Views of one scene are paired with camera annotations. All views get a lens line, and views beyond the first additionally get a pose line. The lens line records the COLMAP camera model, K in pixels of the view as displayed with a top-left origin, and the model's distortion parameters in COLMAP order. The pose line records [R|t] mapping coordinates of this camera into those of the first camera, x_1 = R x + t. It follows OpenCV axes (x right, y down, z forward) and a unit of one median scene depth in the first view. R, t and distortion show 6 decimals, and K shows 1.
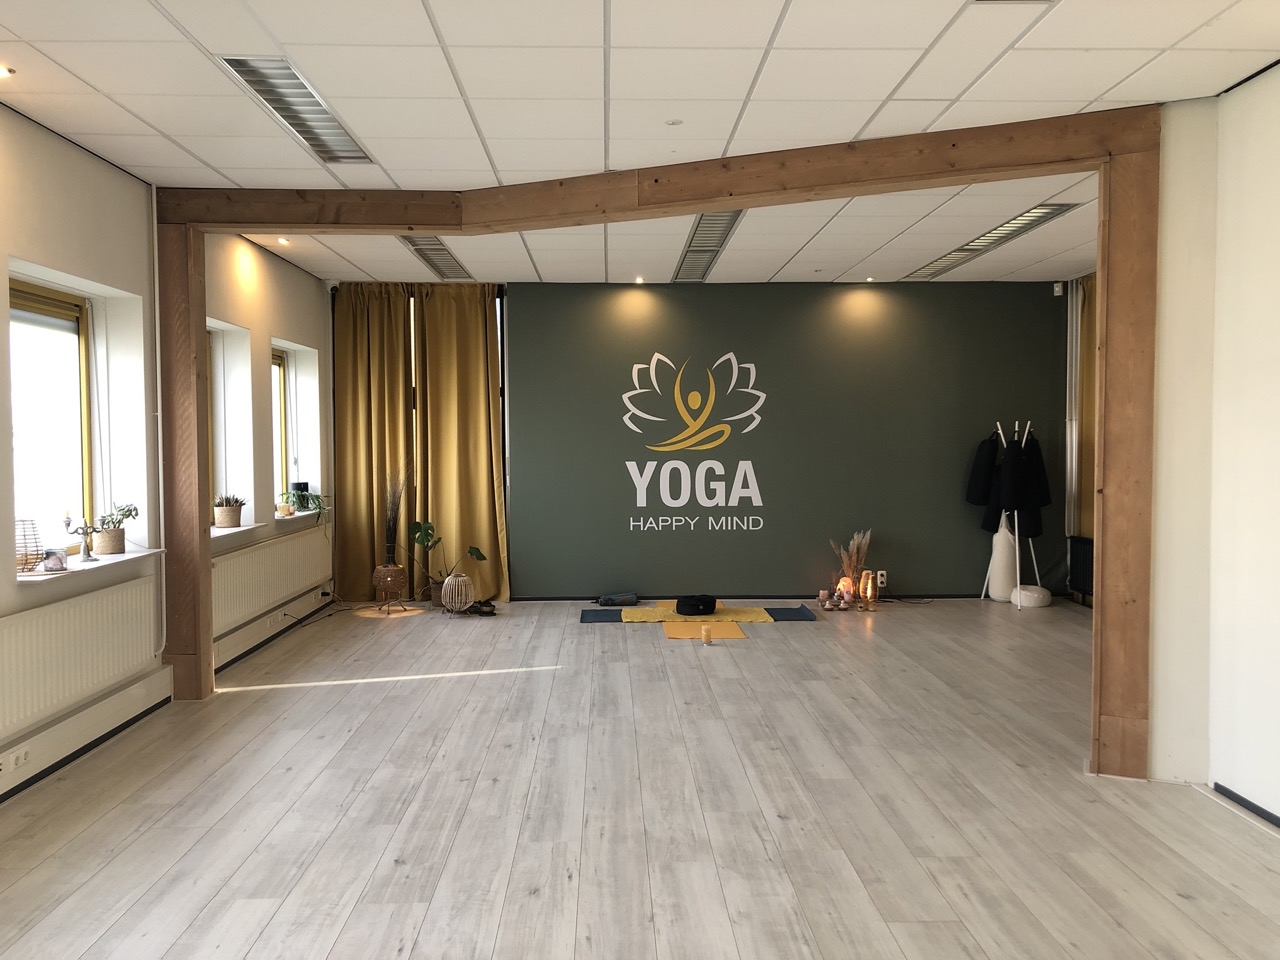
lens RADIAL K [[1040.4, 0, 638.5], [0, 1040.4, 480.0], [0, 0, 1]] dist [-0.011618, 0.004122]
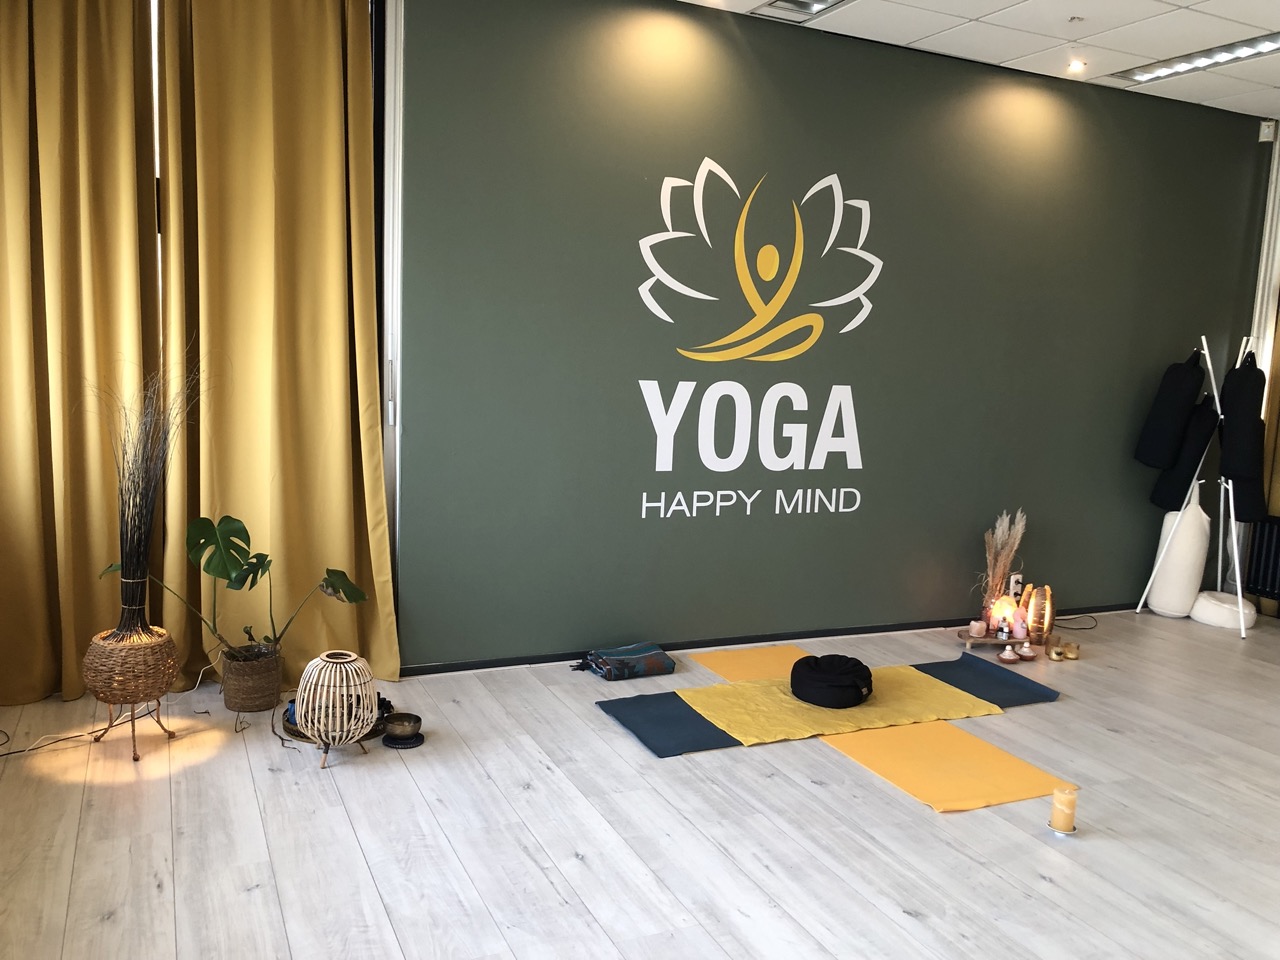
lens RADIAL K [[1040.4, 0, 664.4], [0, 1040.4, 517.5], [0, 0, 1]] dist [-0.011618, 0.004122]
pose [[0.914875, -0.021194, 0.403180, -0.199659], [-0.033922, 0.991055, 0.129071, -0.017148], [-0.402309, -0.131760, 0.905973, 0.541664]]
